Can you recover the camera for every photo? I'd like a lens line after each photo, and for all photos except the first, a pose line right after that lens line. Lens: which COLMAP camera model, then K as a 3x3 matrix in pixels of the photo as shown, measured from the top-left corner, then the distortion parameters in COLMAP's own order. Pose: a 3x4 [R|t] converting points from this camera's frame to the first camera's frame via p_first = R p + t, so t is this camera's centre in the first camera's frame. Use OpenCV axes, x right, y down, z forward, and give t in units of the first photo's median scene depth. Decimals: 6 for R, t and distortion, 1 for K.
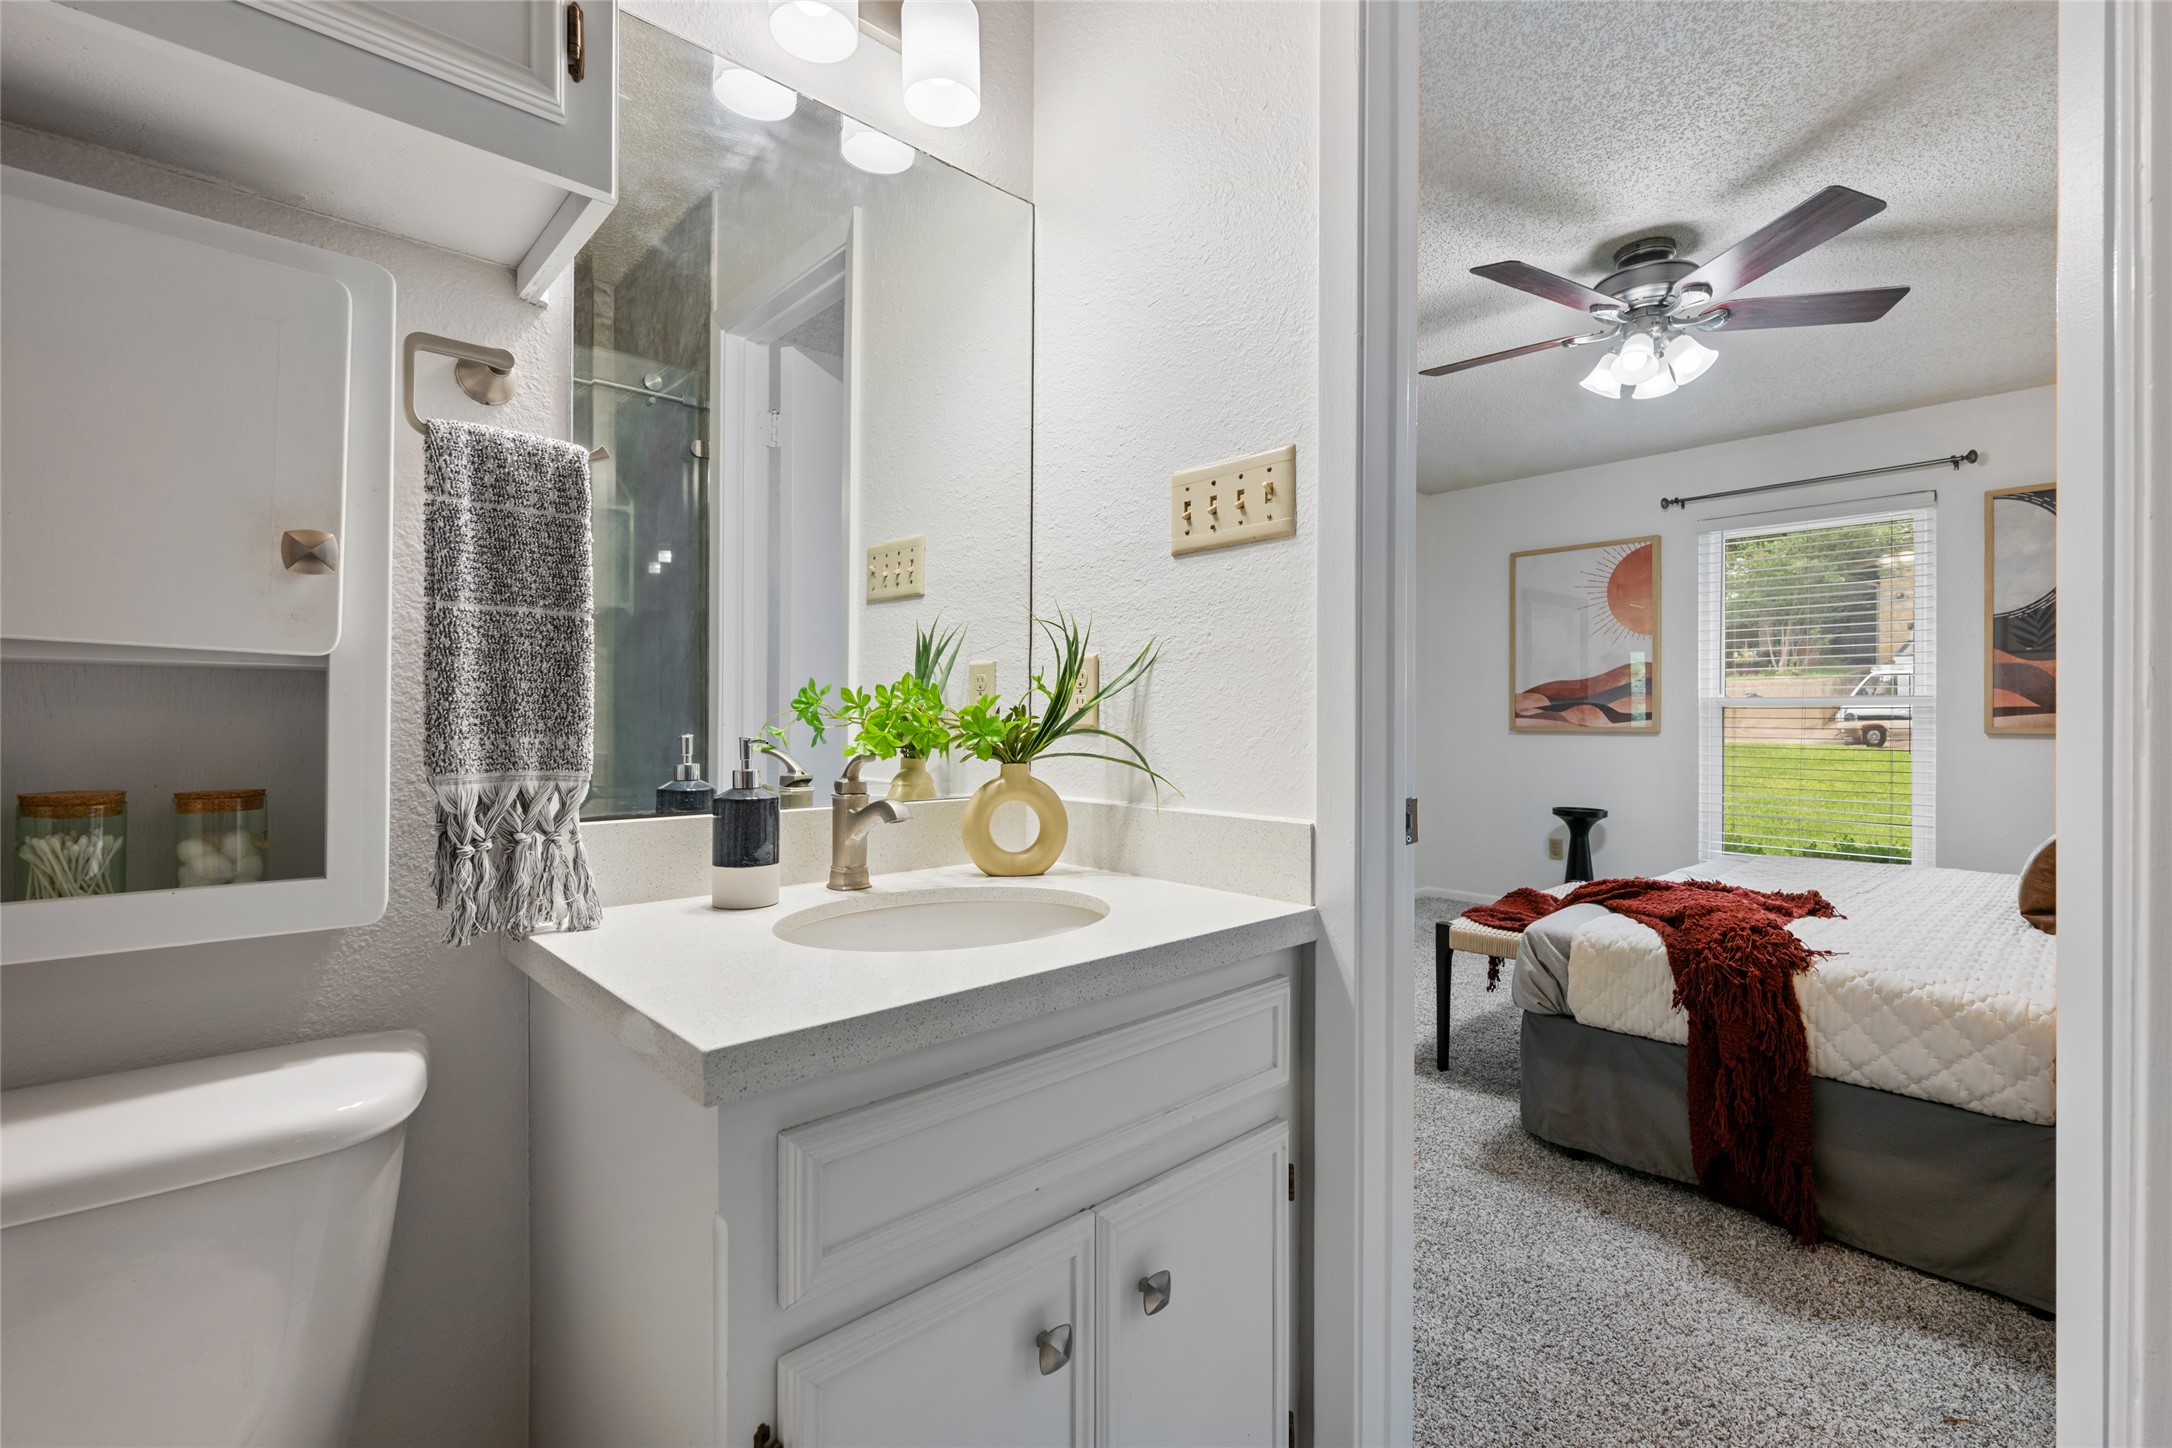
lens RADIAL K [[959.0, 0, 1077.6], [0, 959.0, 717.9], [0, 0, 1]] dist [-0.002190, -0.000123]
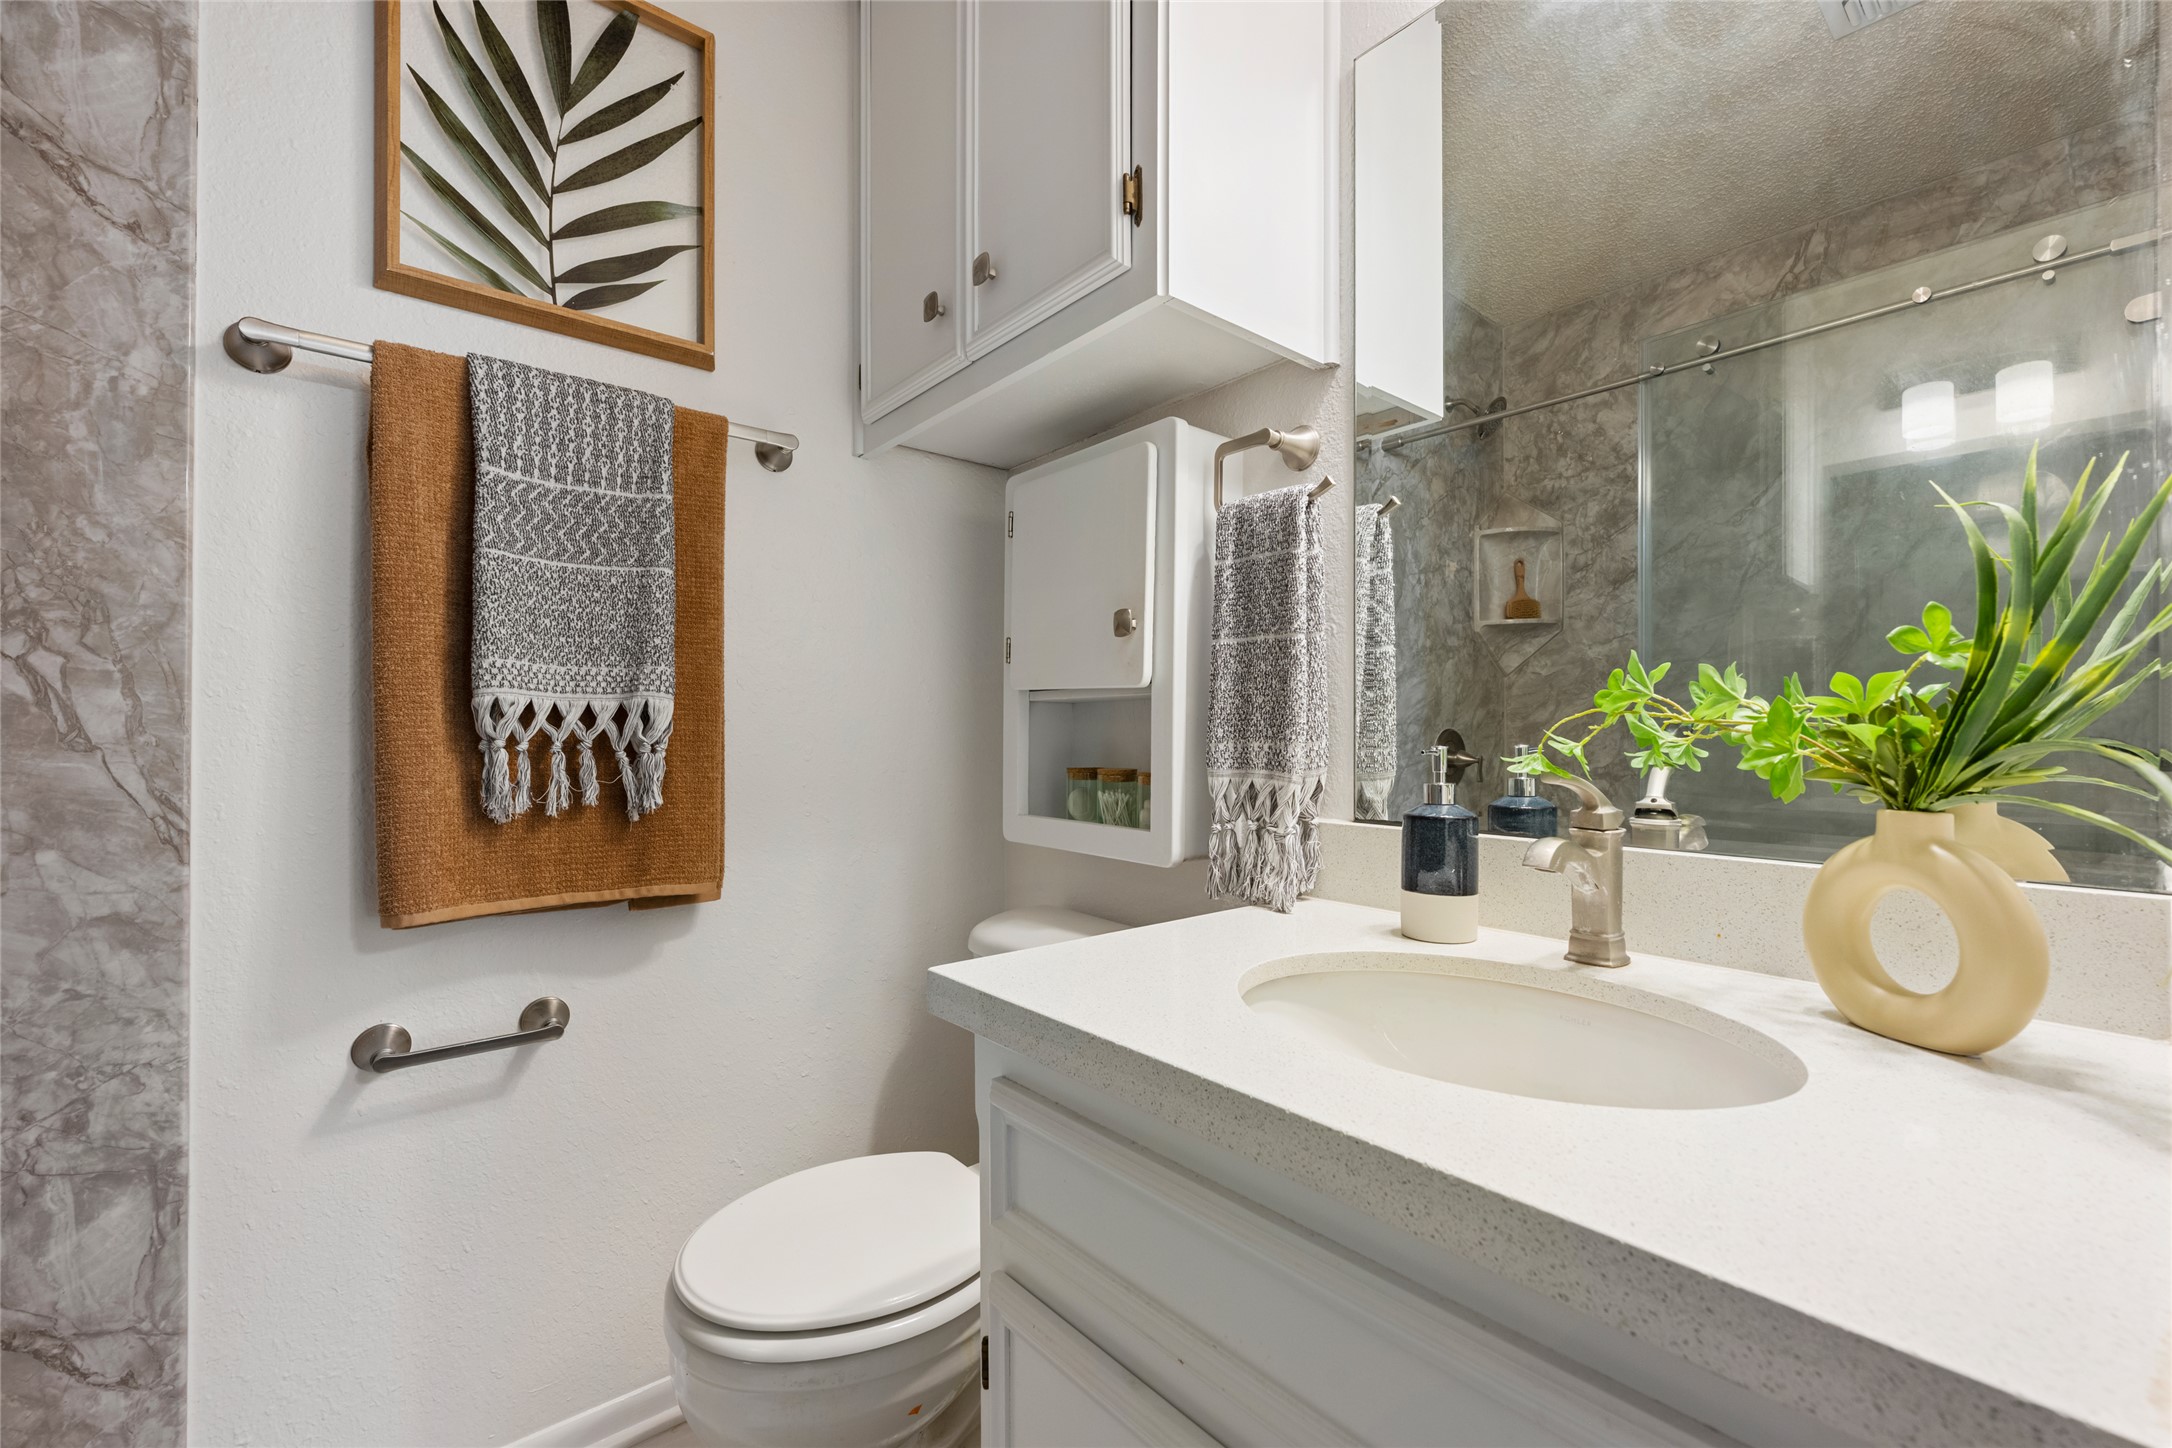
lens RADIAL K [[863.3, 0, 1078.0], [0, 863.3, 734.3], [0, 0, 1]] dist [-0.000434, -0.000018]
pose [[-0.020266, -0.003502, -0.999788, 0.533066], [0.001447, 0.999993, -0.003532, 0.013860], [0.999794, -0.001518, -0.020261, 0.805606]]
